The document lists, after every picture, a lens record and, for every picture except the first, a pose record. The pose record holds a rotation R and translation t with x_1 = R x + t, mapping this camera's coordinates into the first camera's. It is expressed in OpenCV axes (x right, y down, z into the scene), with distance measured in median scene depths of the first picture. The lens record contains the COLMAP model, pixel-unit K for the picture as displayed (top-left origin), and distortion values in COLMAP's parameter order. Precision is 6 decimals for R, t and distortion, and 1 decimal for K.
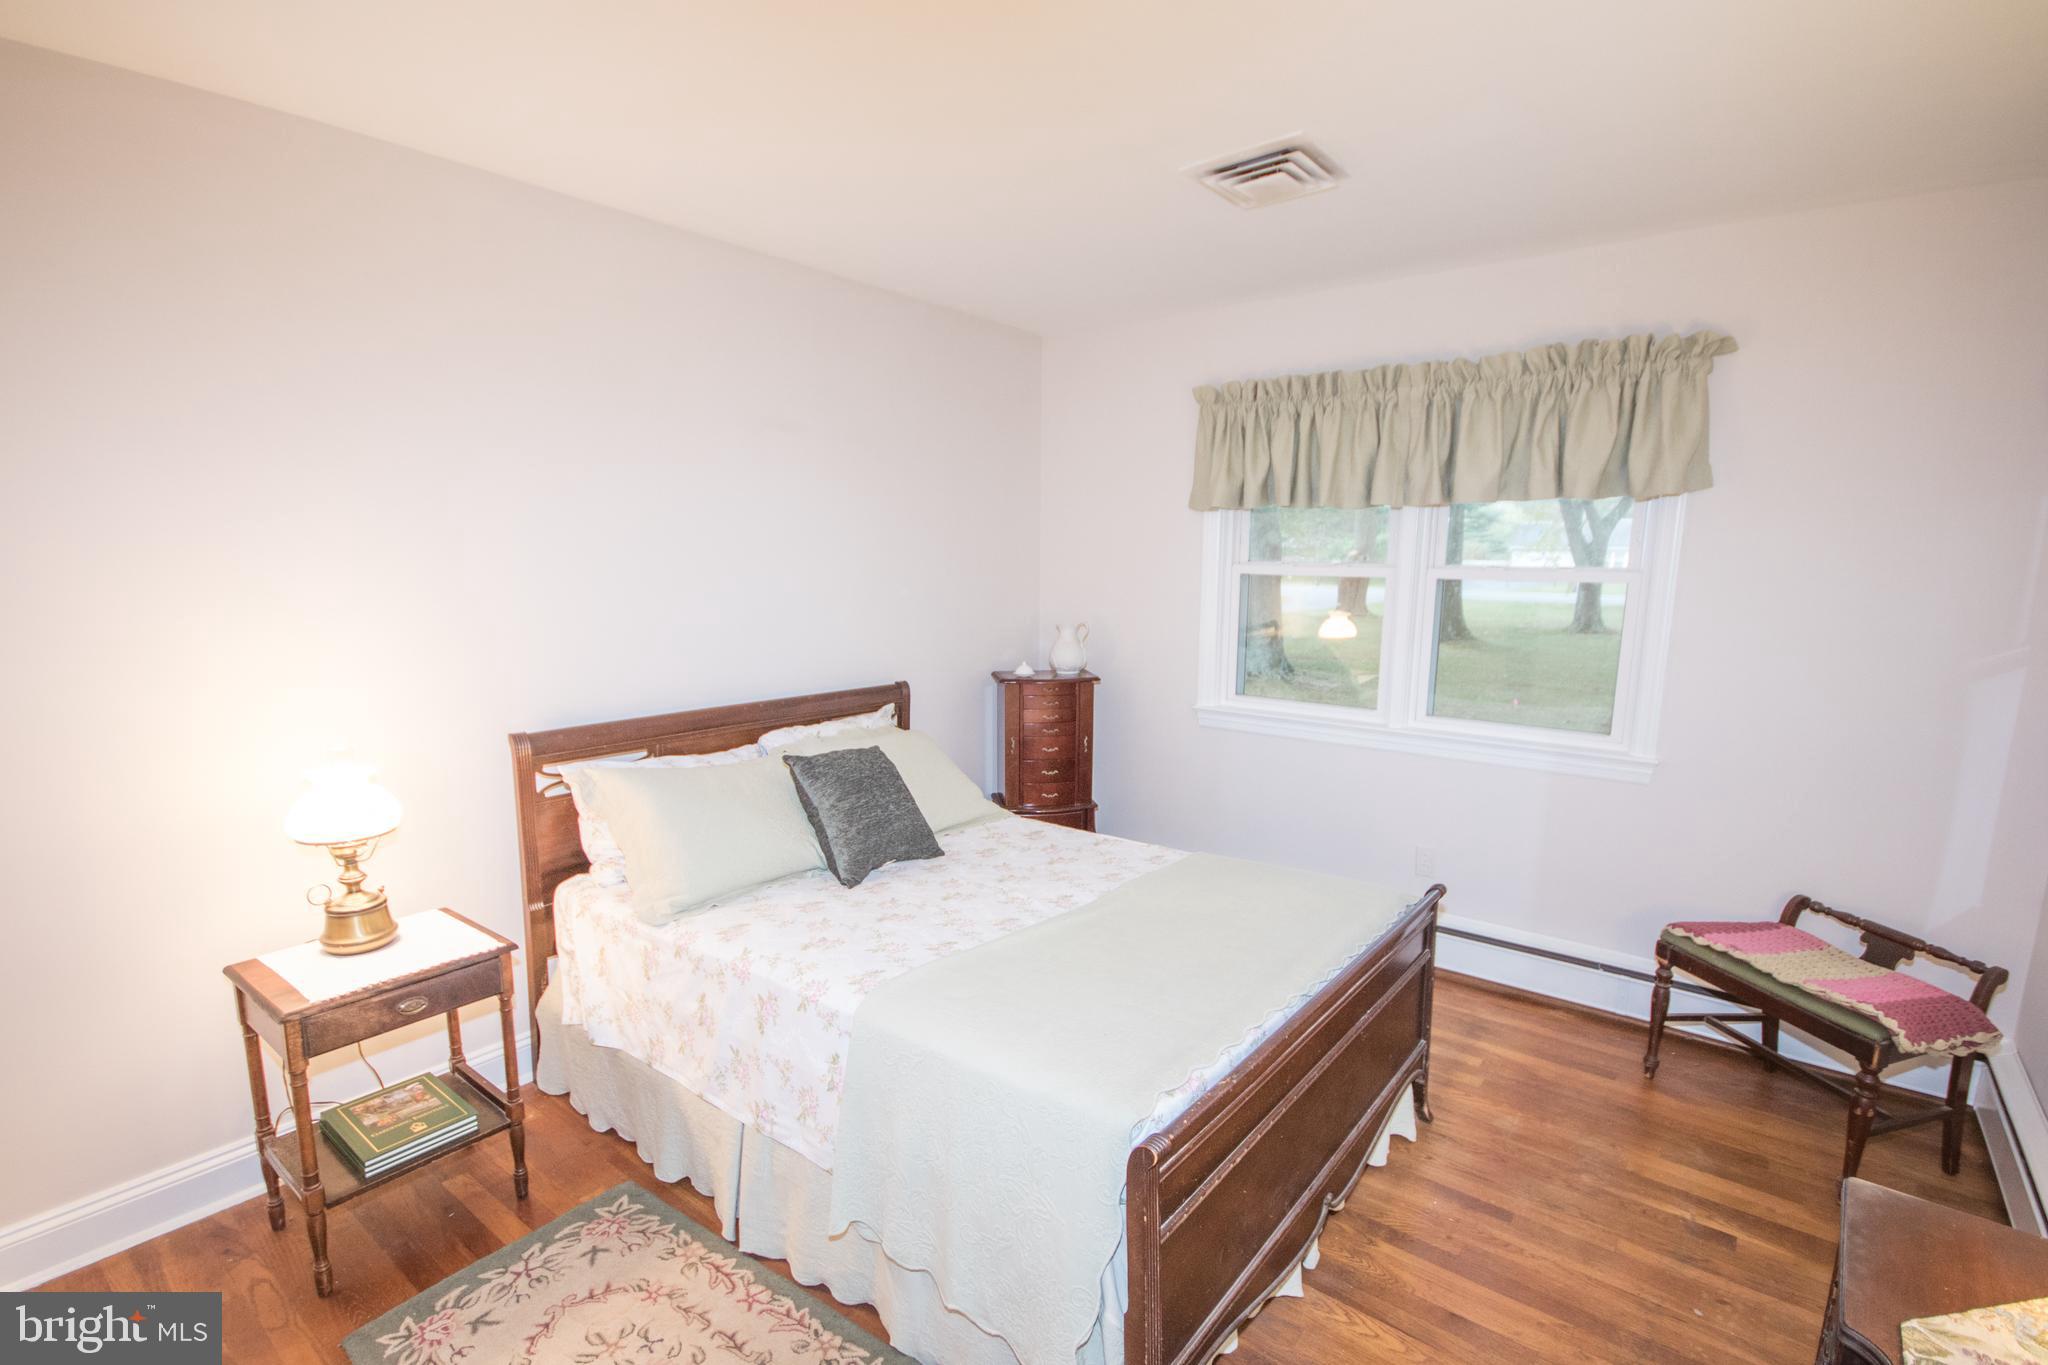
lens RADIAL K [[934.4, 0, 1031.1], [0, 934.4, 716.0], [0, 0, 1]] dist [0.015562, -0.016344]
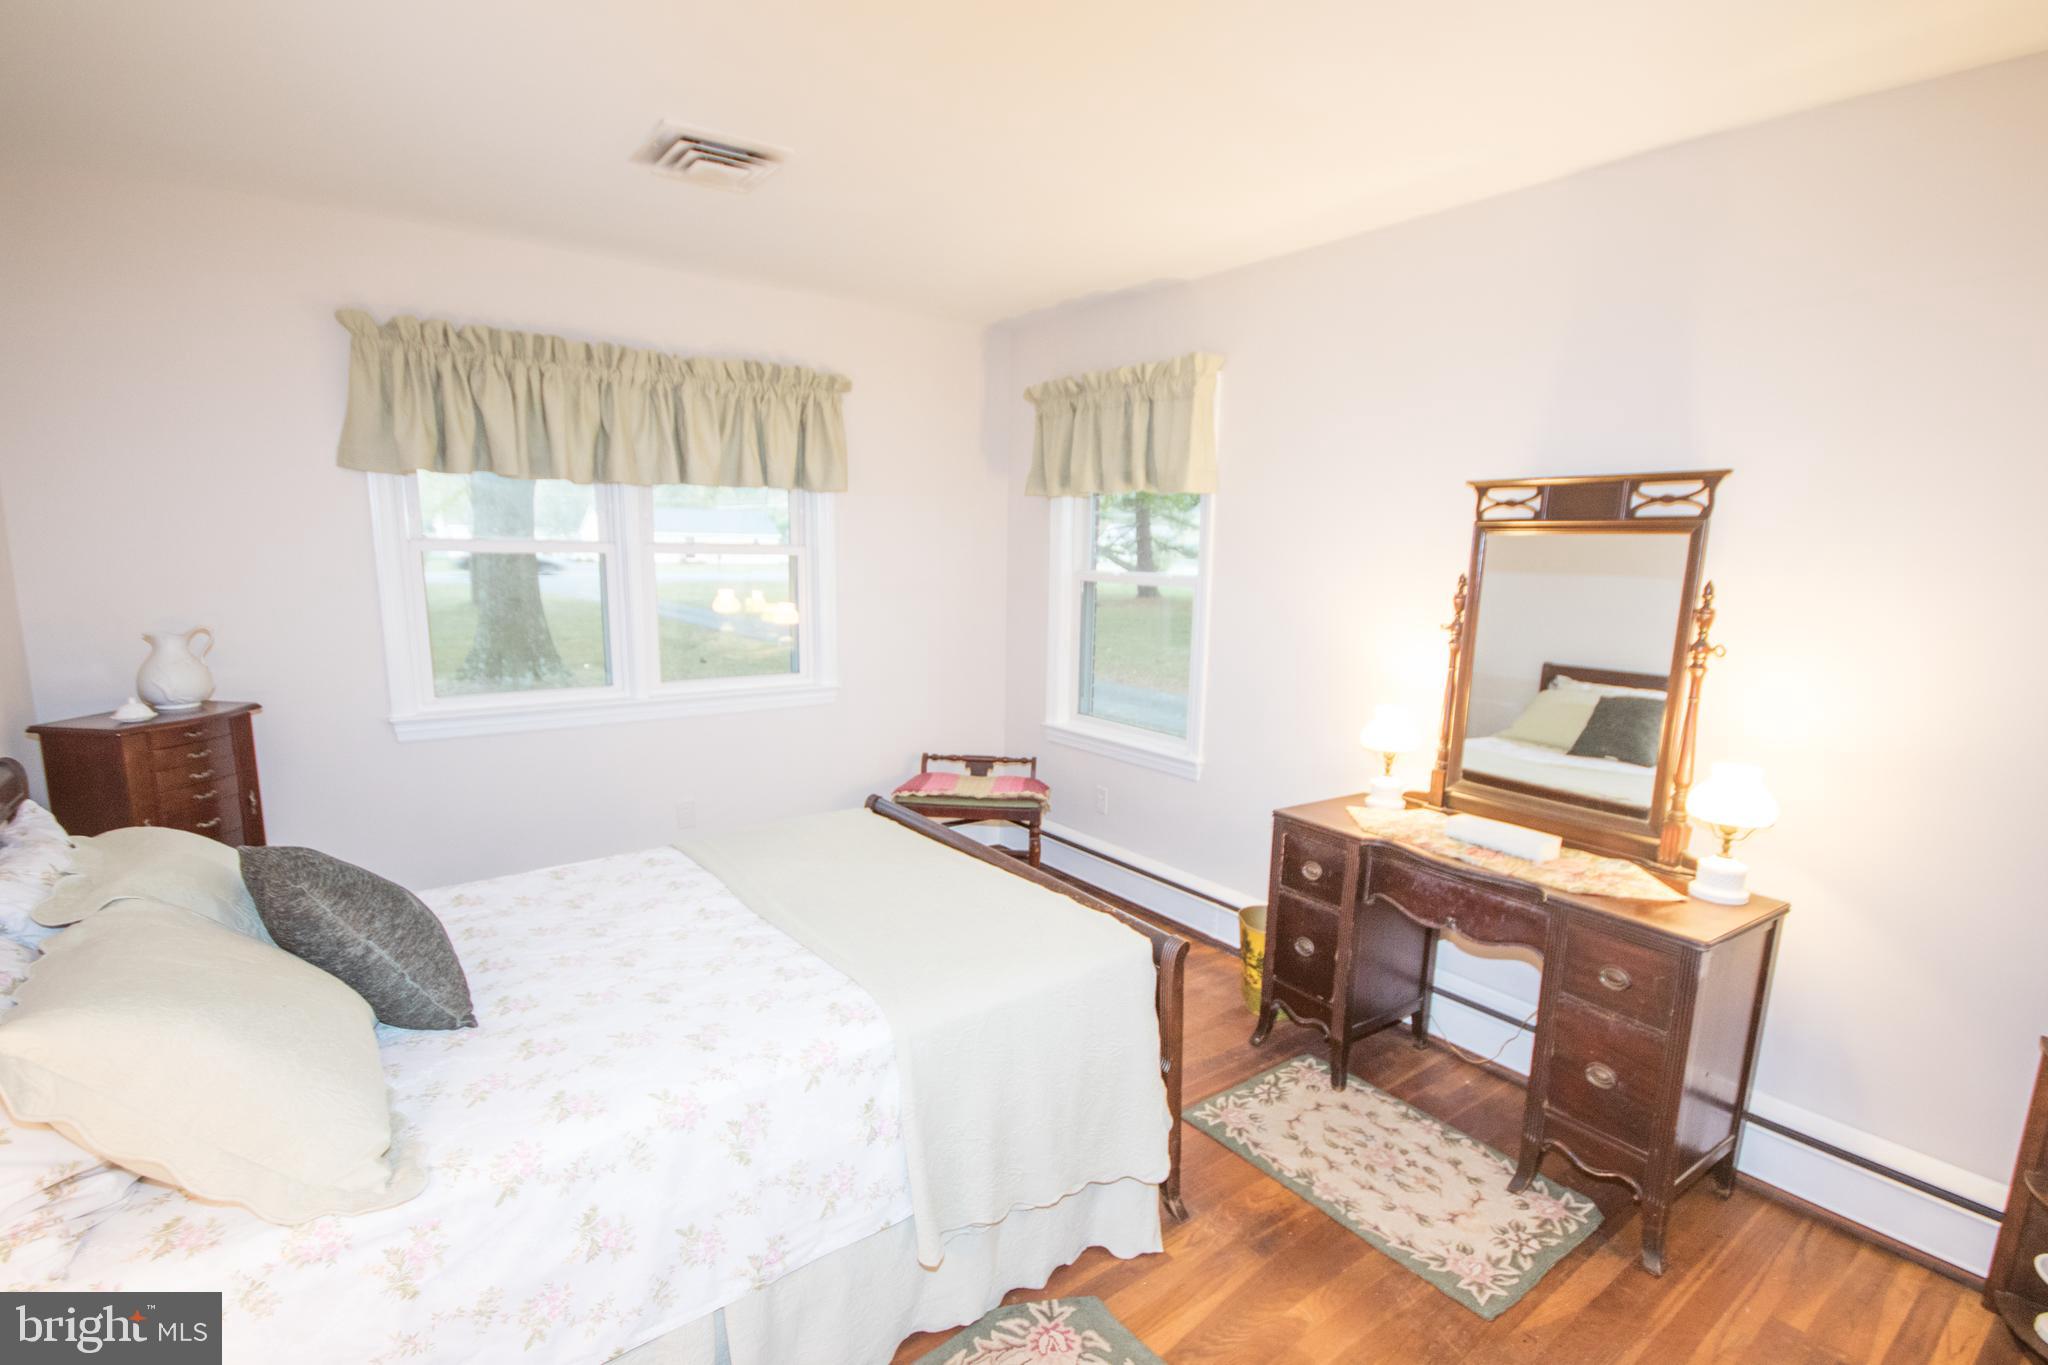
lens RADIAL K [[957.2, 0, 1013.7], [0, 957.2, 720.8], [0, 0, 1]] dist [-0.001246, -0.001554]
pose [[0.274771, -0.178281, 0.944837, -0.612371], [0.148721, 0.978714, 0.141424, -0.062618], [-0.949938, 0.101658, 0.295436, 0.358258]]
